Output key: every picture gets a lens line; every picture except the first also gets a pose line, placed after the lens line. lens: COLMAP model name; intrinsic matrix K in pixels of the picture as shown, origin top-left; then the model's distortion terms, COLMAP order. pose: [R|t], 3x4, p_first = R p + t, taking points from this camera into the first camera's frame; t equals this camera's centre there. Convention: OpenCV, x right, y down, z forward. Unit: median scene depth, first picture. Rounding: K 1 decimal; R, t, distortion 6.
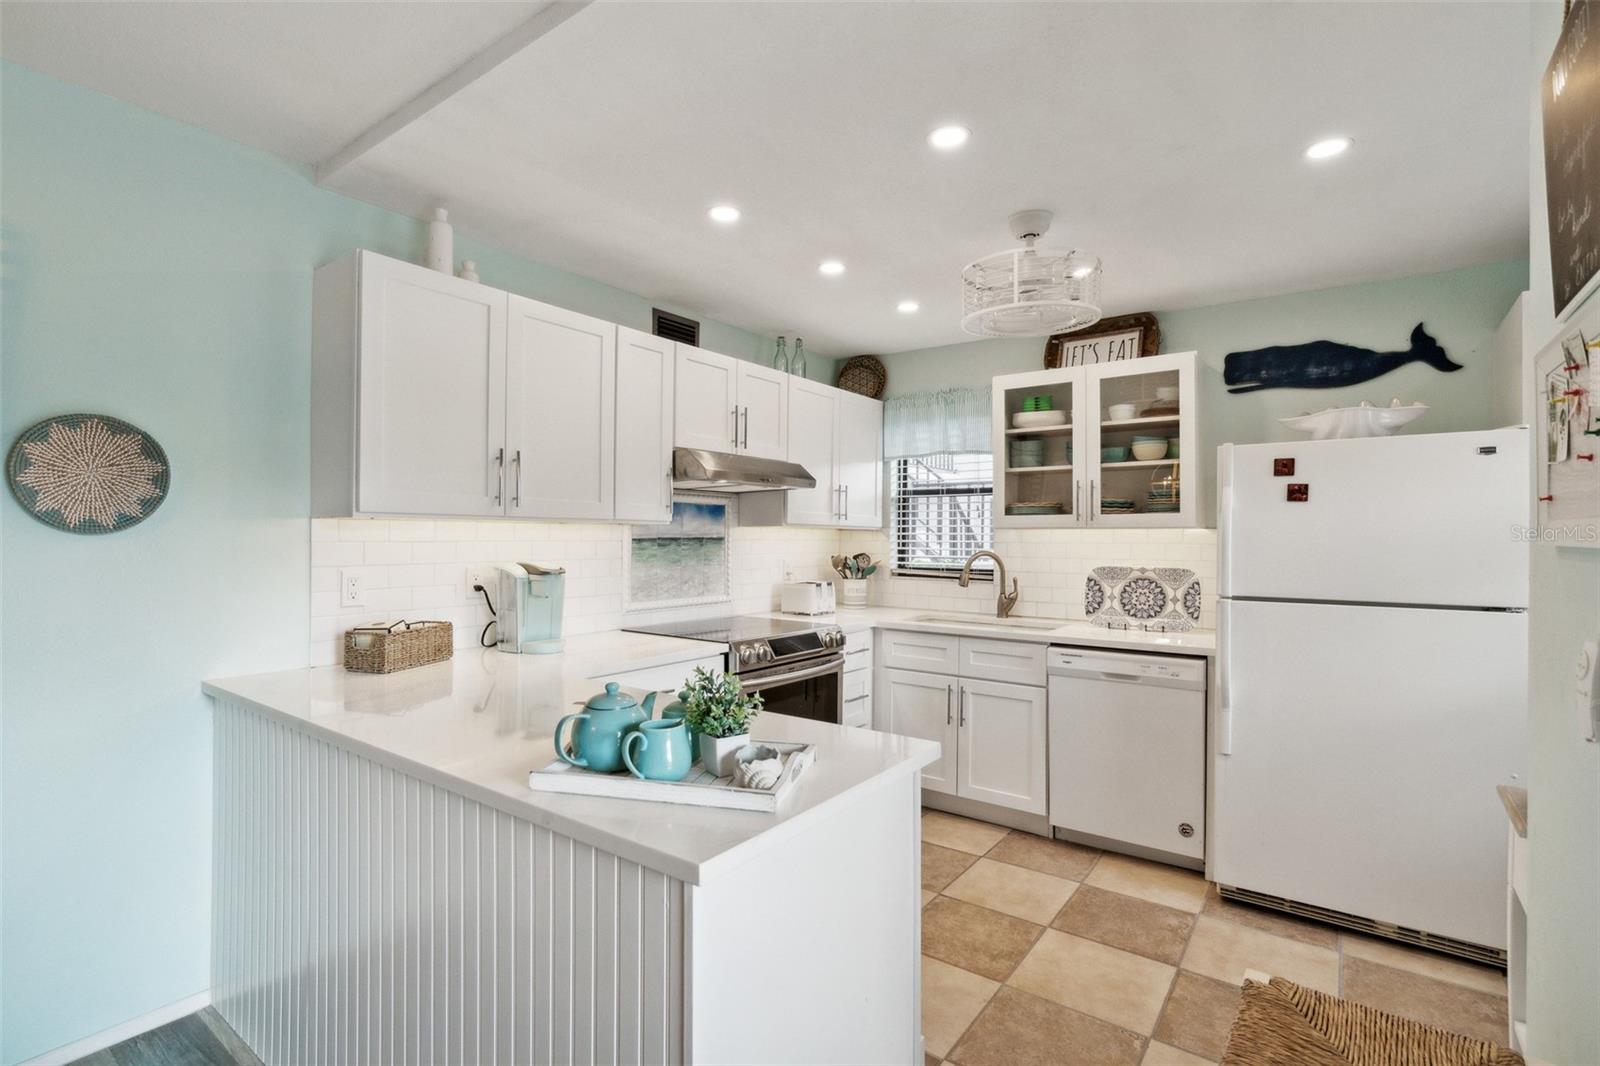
lens RADIAL K [[757.7, 0, 806.6], [0, 757.7, 538.2], [0, 0, 1]] dist [0.000612, 0.000618]
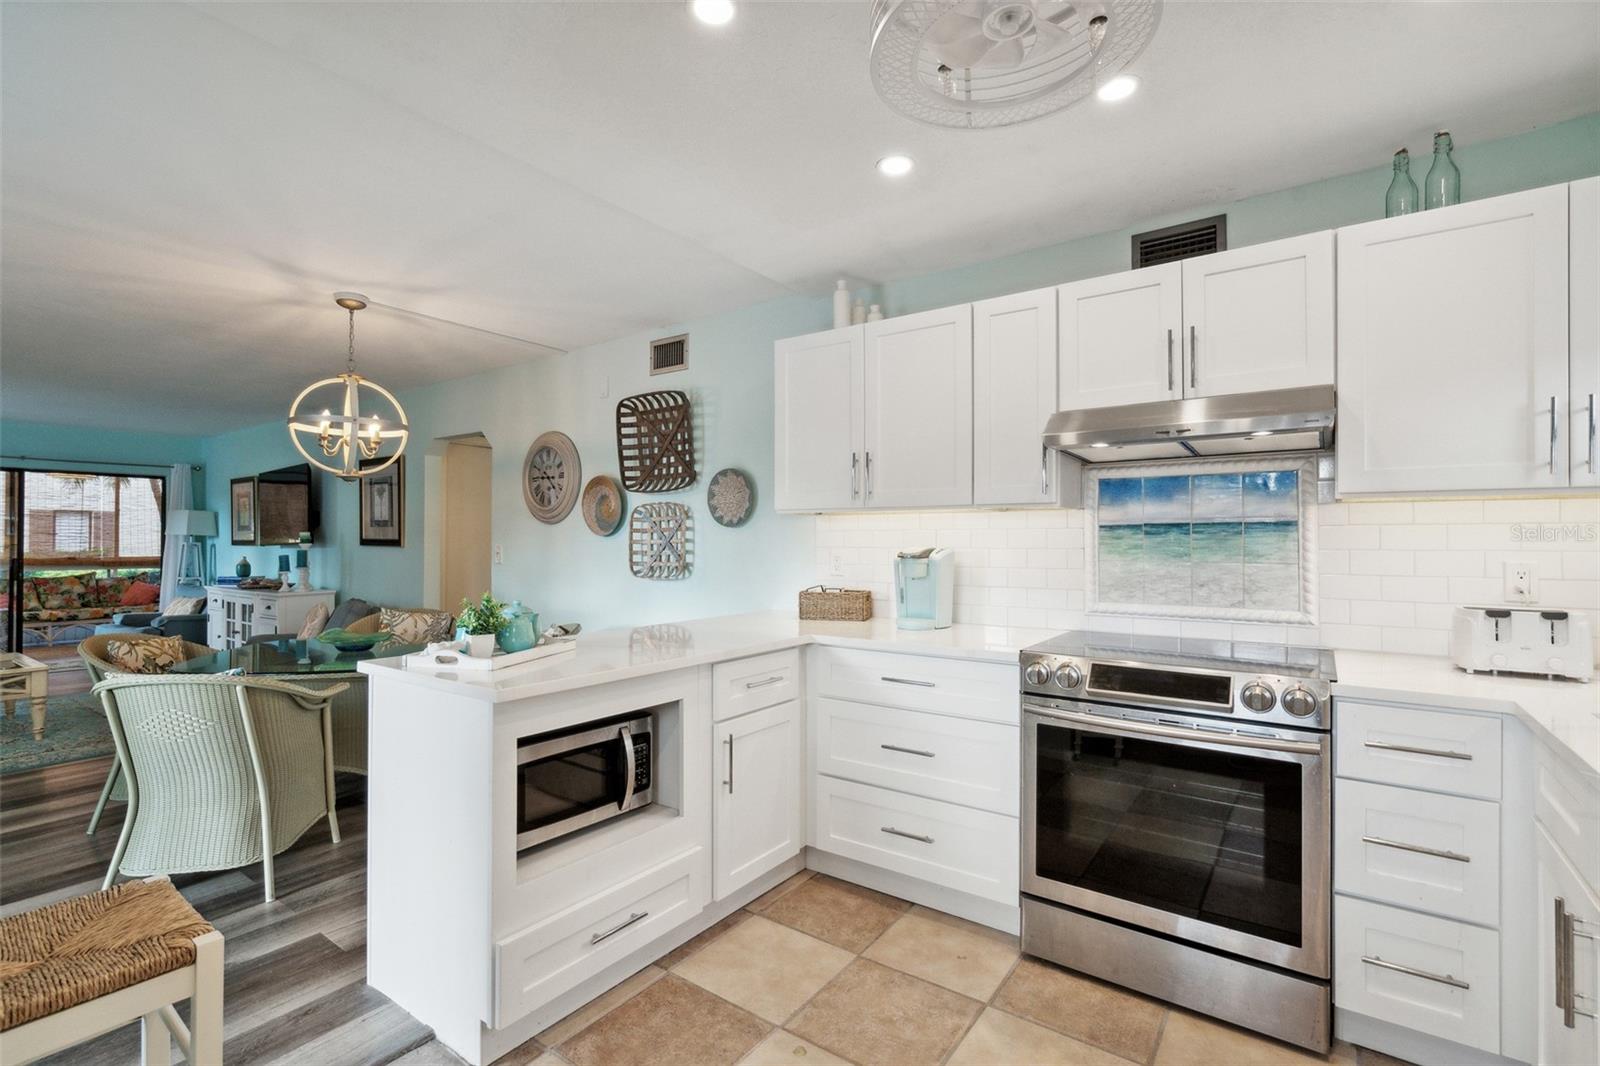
lens RADIAL K [[732.7, 0, 800.0], [0, 732.7, 533.0], [0, 0, 1]] dist [0.001661, 0.000870]
pose [[0.005515, -0.012829, -0.999902, 0.549515], [-0.001371, 0.999917, -0.012837, 0.018890], [0.999984, 0.001441, 0.005497, 0.629873]]
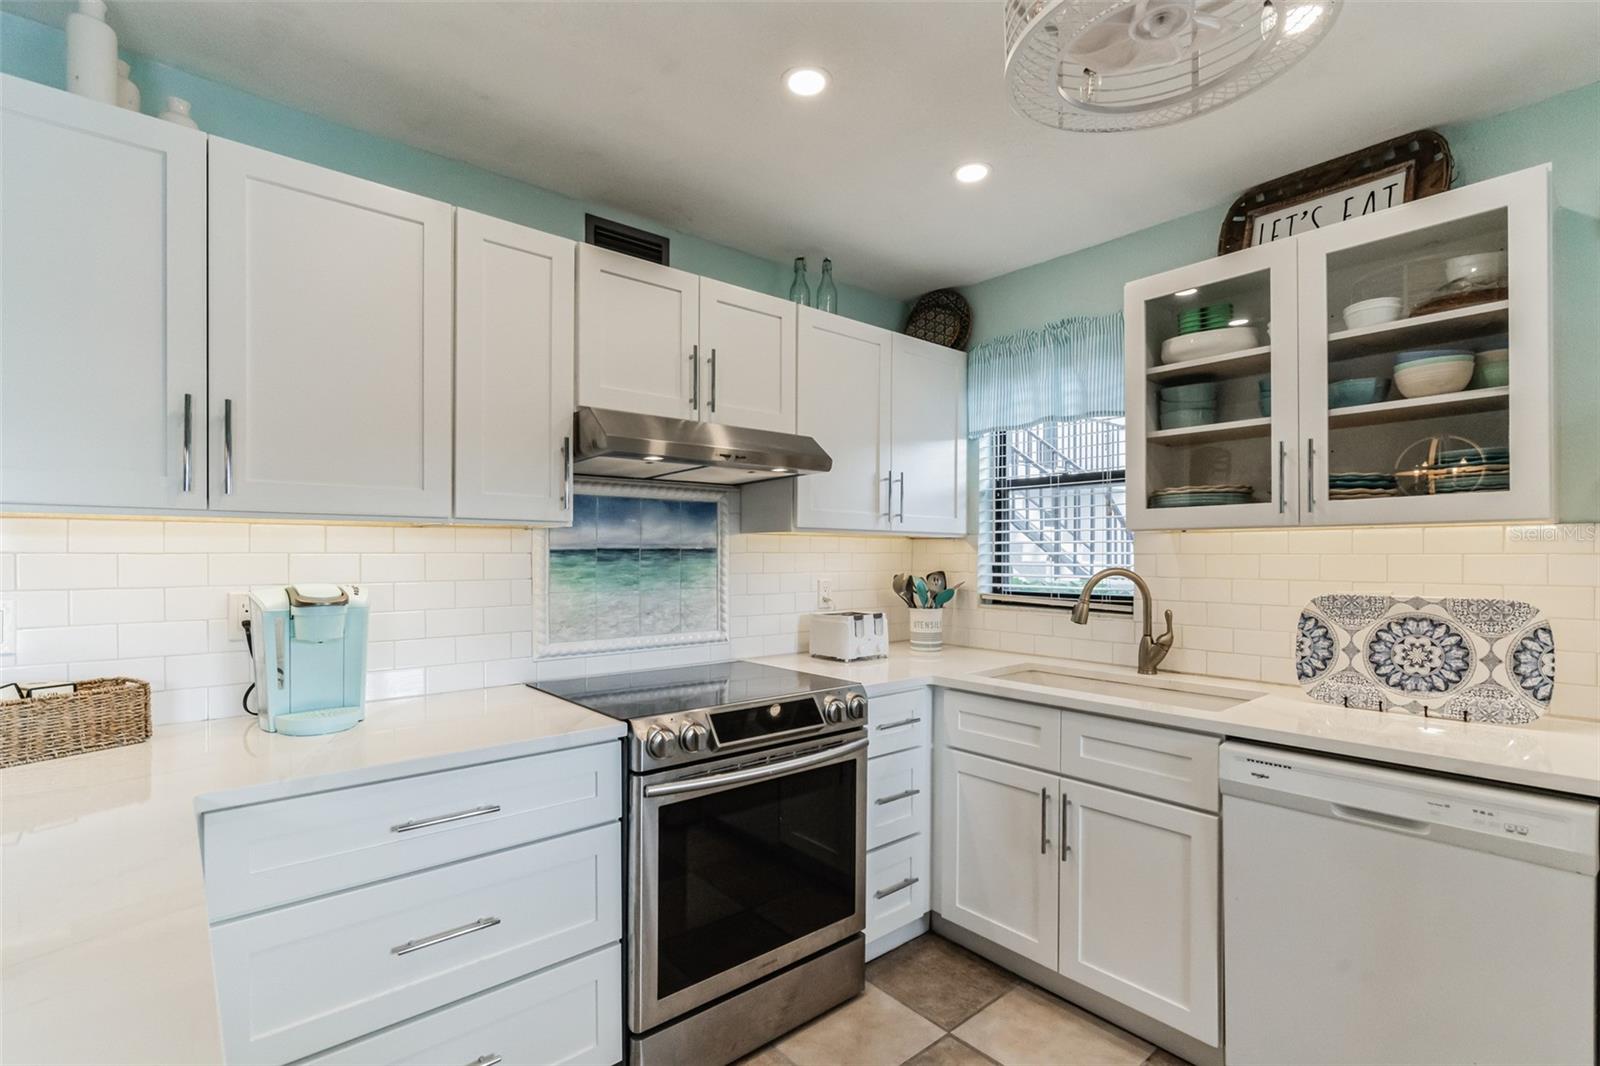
lens RADIAL K [[743.6, 0, 800.0], [0, 743.6, 558.8], [0, 0, 1]] dist [0.001897, 0.001340]
pose [[0.973095, -0.004064, -0.230367, 0.136542], [0.004776, 0.999985, 0.002534, 0.007725], [0.230353, -0.003566, 0.973101, 0.378119]]
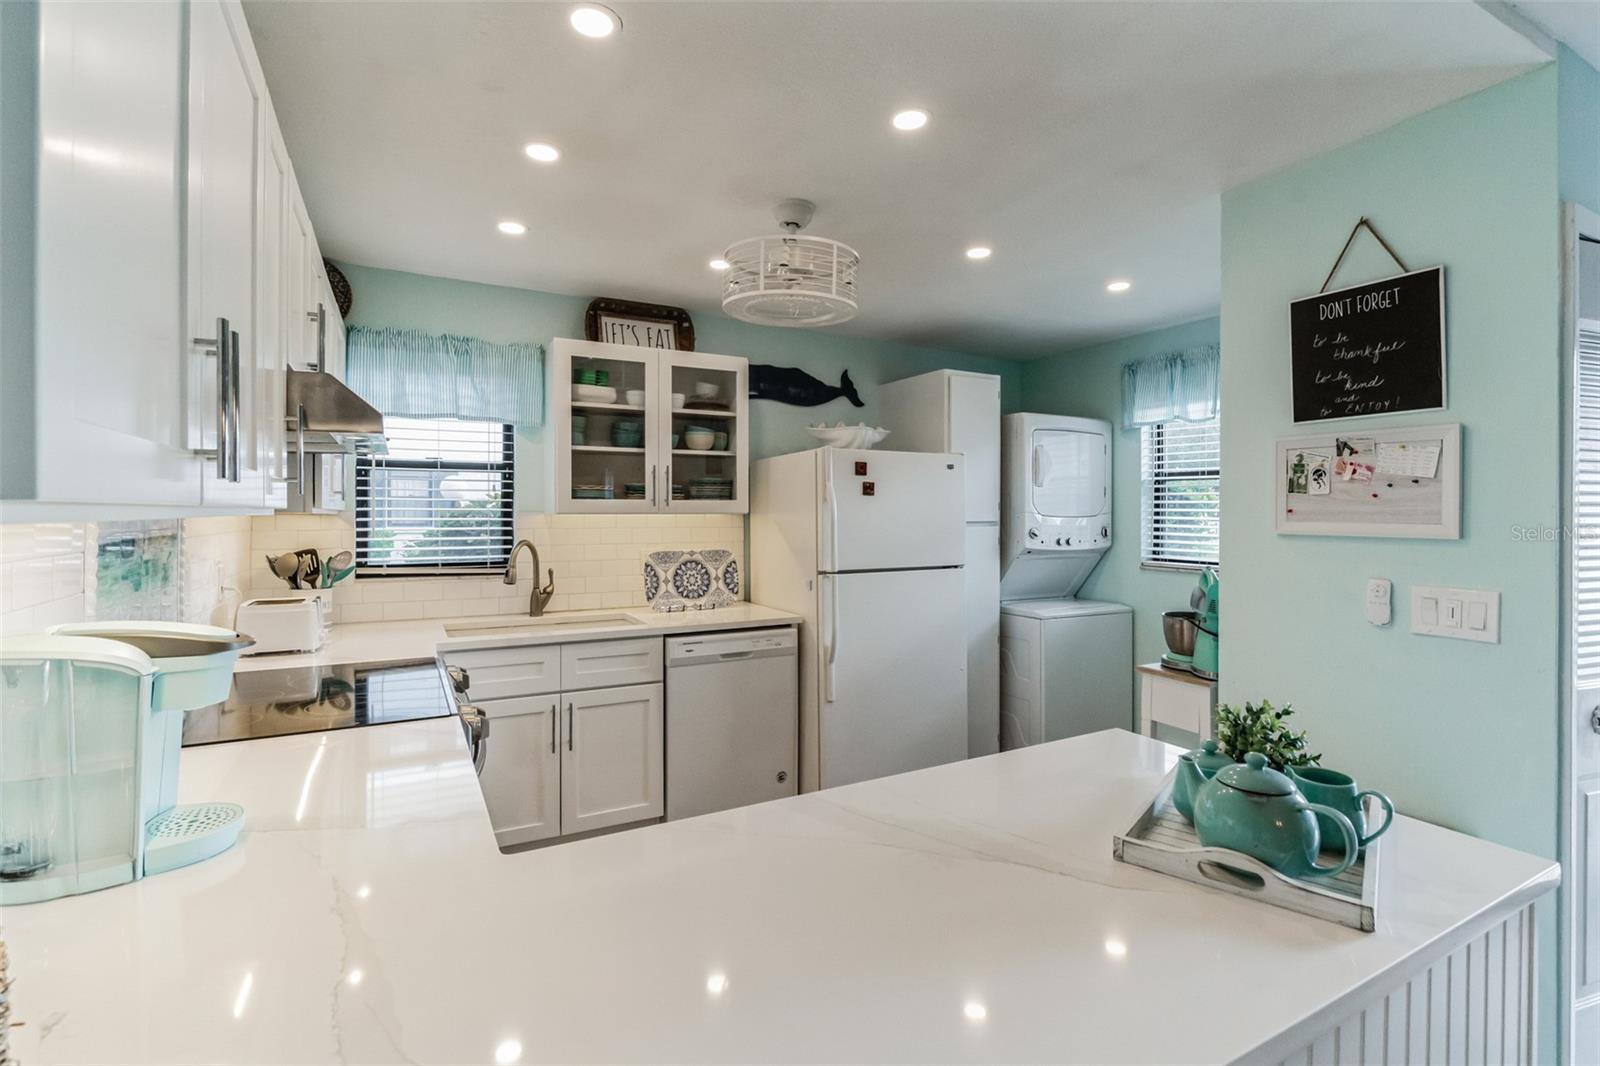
lens RADIAL K [[740.2, 0, 800.4], [0, 740.2, 519.0], [0, 0, 1]] dist [-0.000889, 0.000345]
pose [[0.429866, -0.012242, 0.902810, -0.421001], [0.001816, 0.999918, 0.012694, -0.018021], [-0.902891, -0.003817, 0.429853, 0.413480]]
